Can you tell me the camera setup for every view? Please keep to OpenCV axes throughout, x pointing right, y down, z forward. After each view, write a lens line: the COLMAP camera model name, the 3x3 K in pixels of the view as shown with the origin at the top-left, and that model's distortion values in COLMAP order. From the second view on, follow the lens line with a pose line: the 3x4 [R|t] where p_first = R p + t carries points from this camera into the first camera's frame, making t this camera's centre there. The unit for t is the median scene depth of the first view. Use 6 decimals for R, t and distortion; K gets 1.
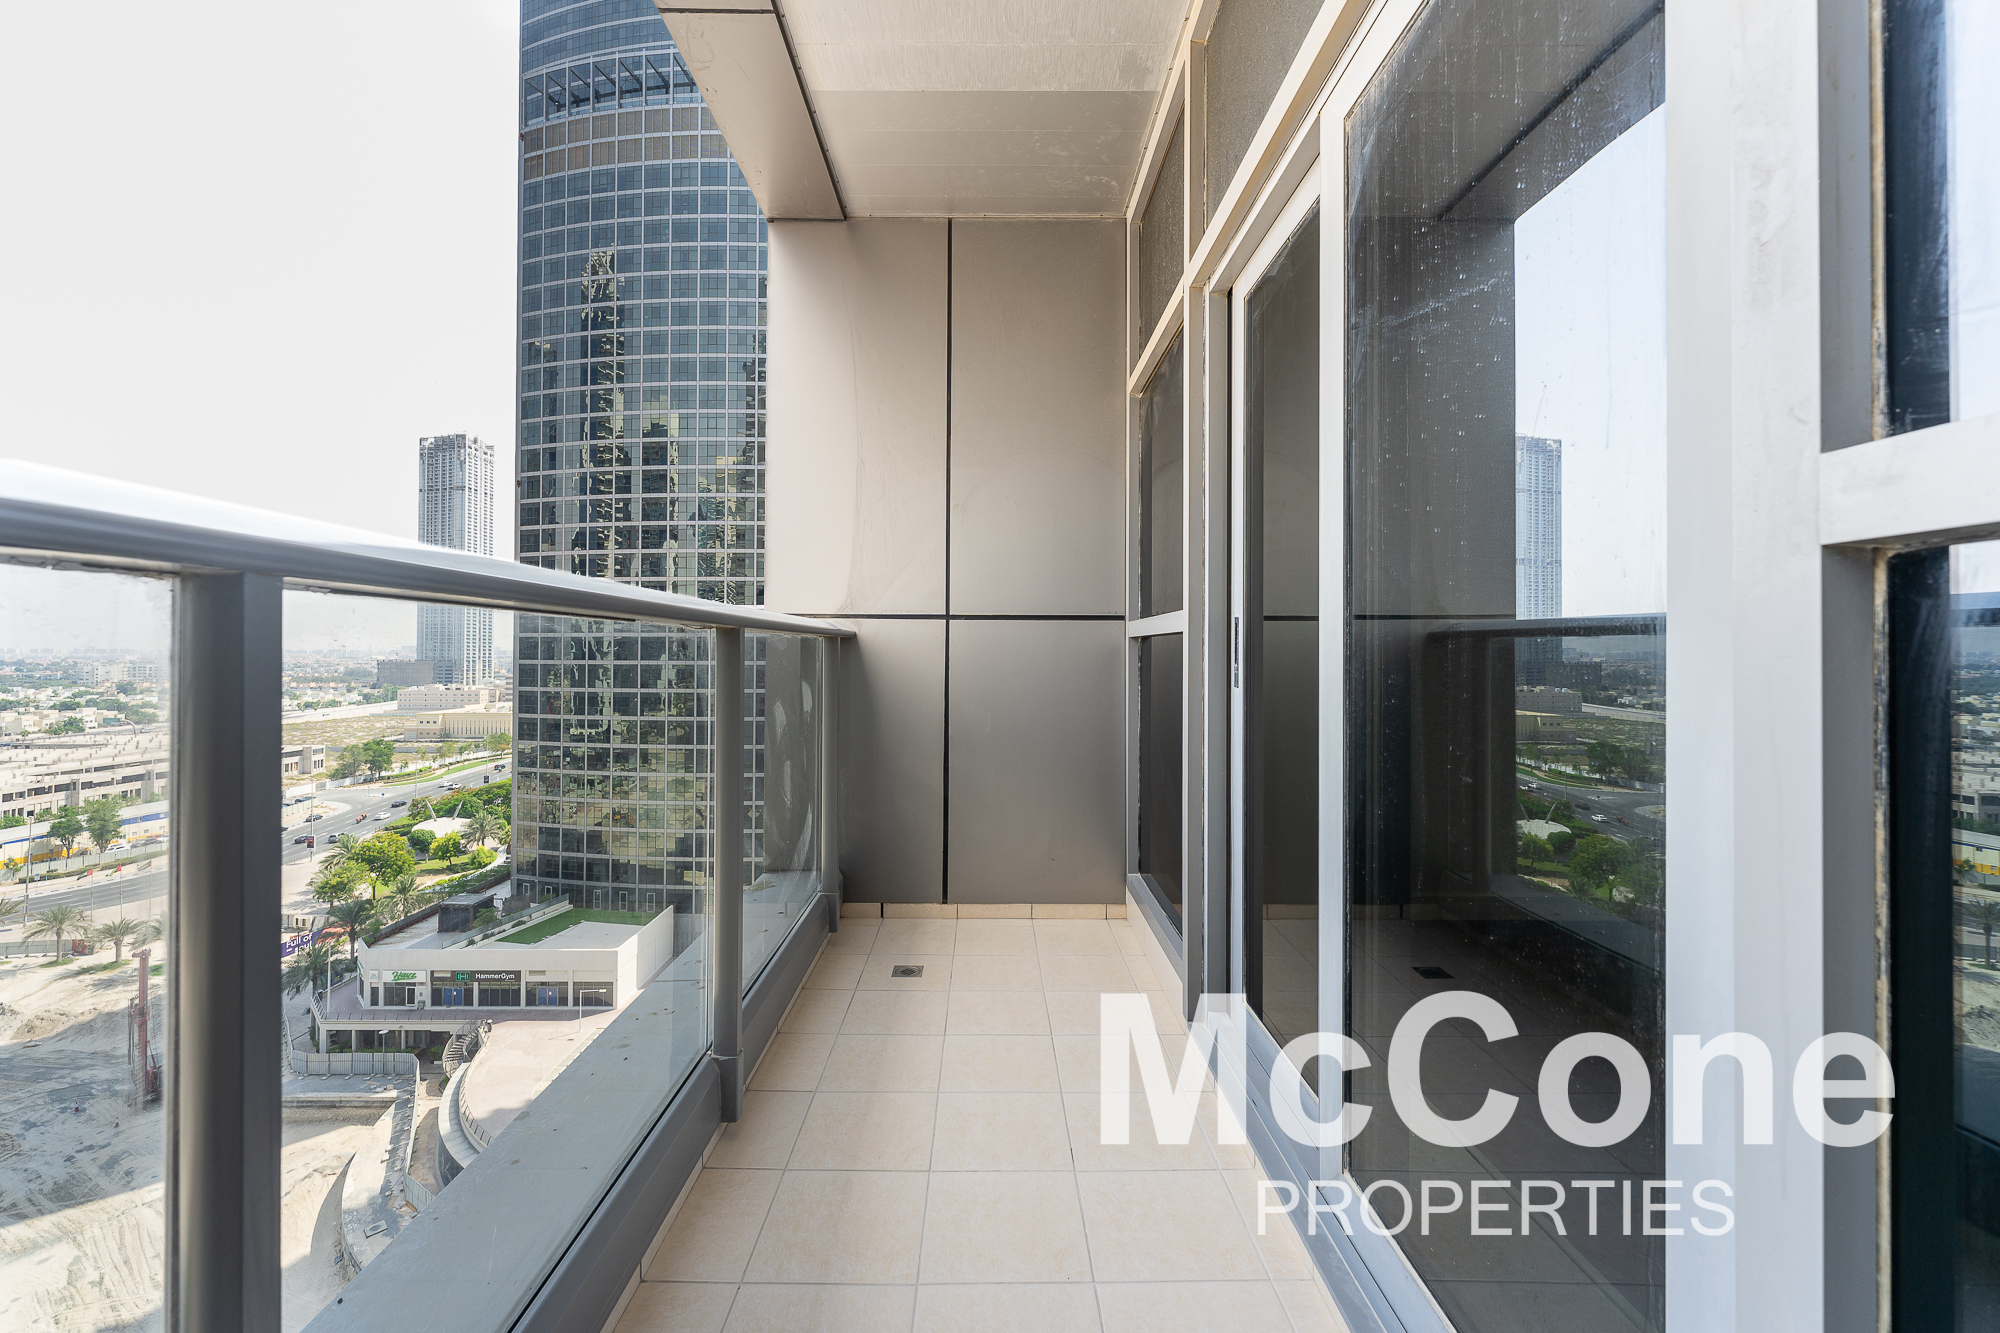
lens RADIAL K [[826.9, 0, 1011.2], [0, 826.9, 653.0], [0, 0, 1]] dist [0.005399, -0.001679]
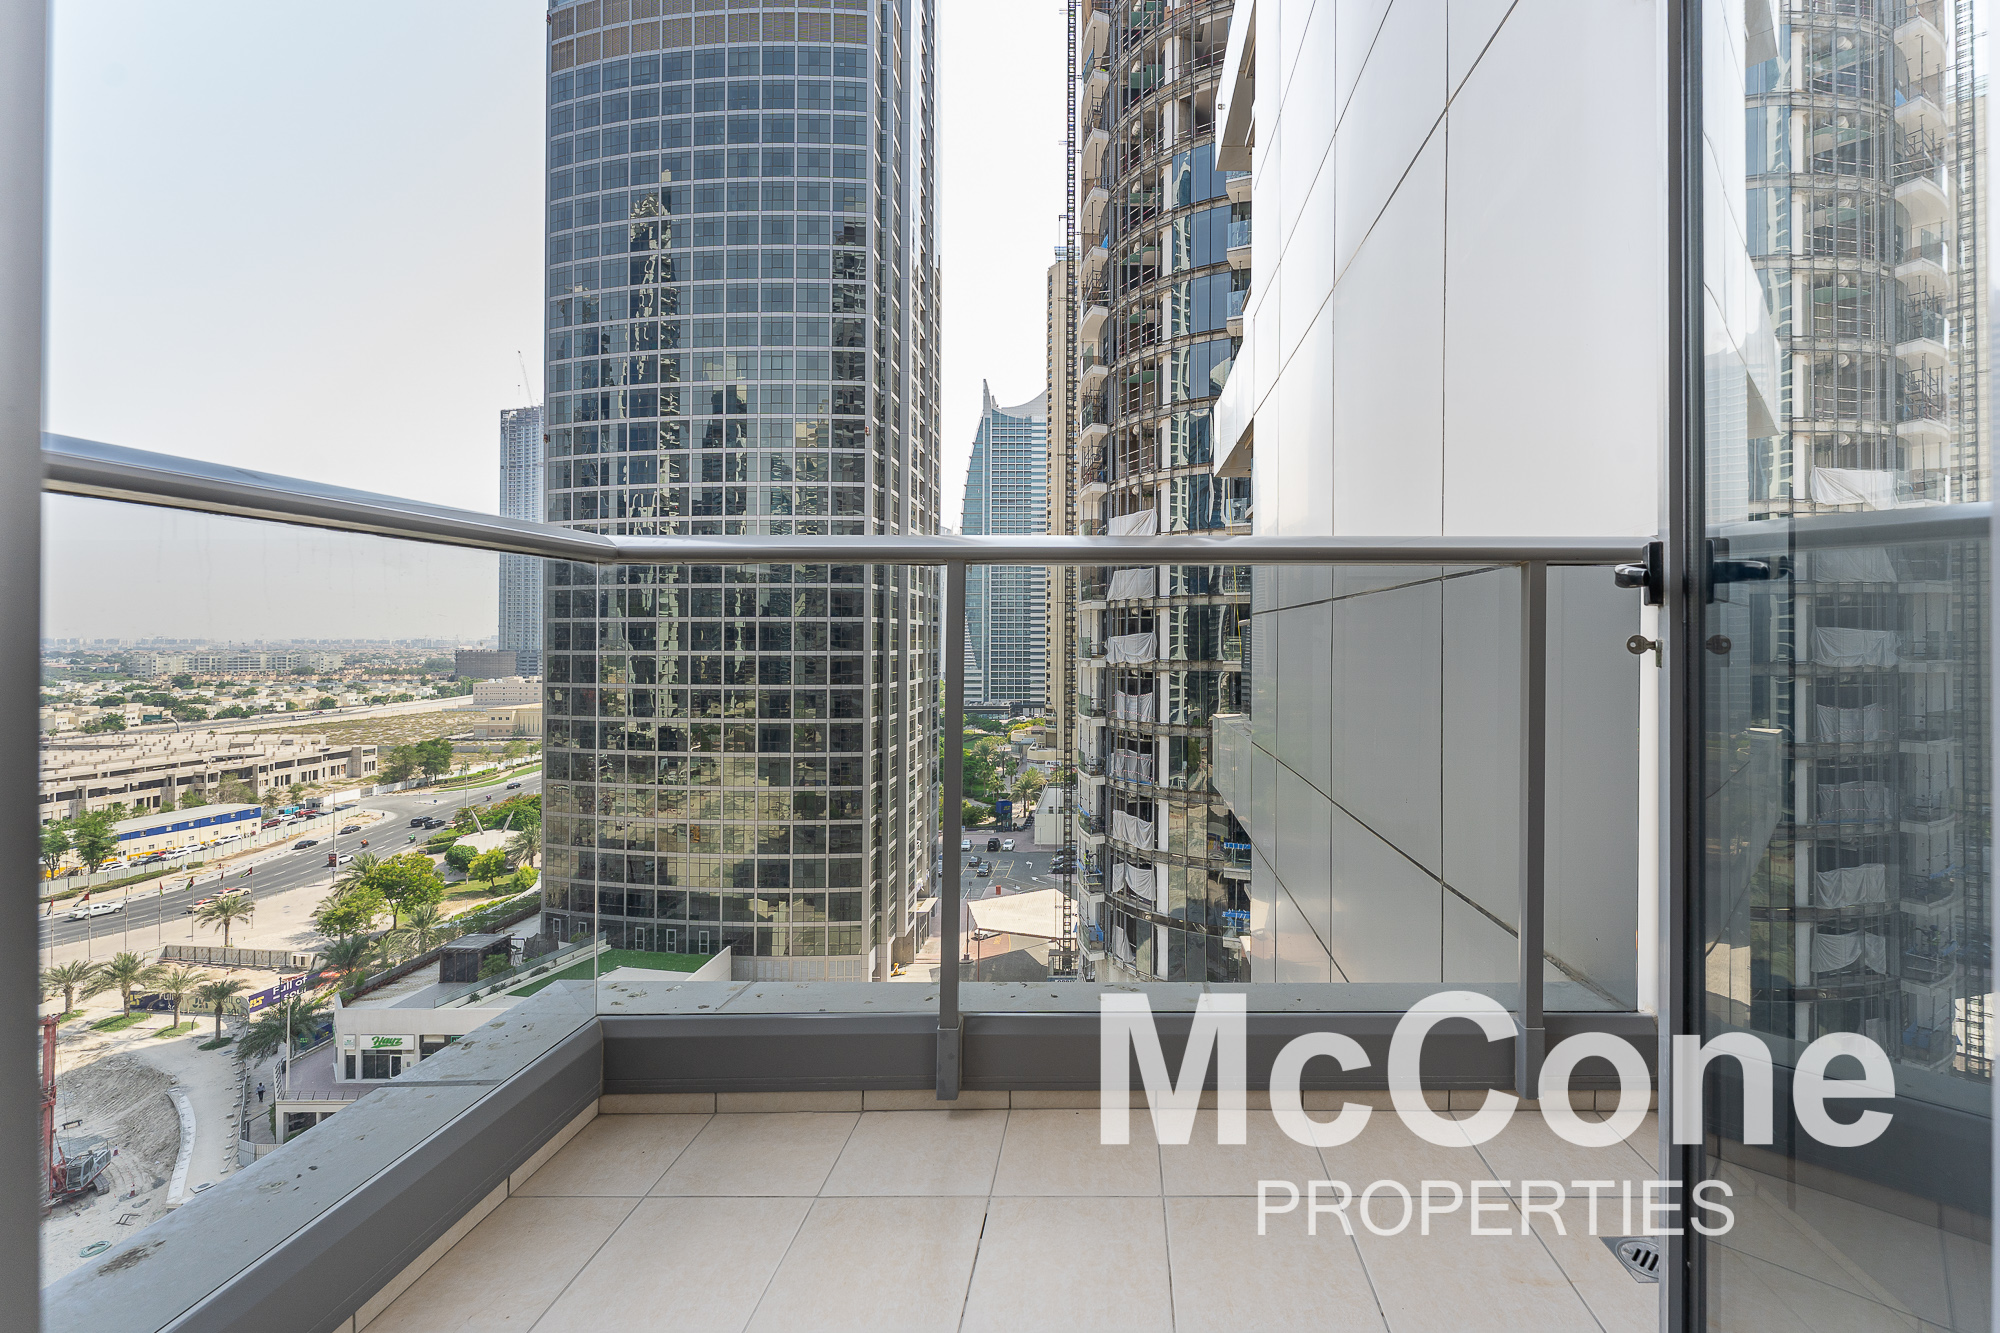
lens RADIAL K [[861.0, 0, 1129.0], [0, 861.0, 636.7], [0, 0, 1]] dist [-0.000106, 0.000805]
pose [[0.999901, -0.001710, -0.013934, 0.001284], [0.001615, 0.999975, -0.006839, 0.001835], [0.013946, 0.006816, 0.999880, 0.123155]]
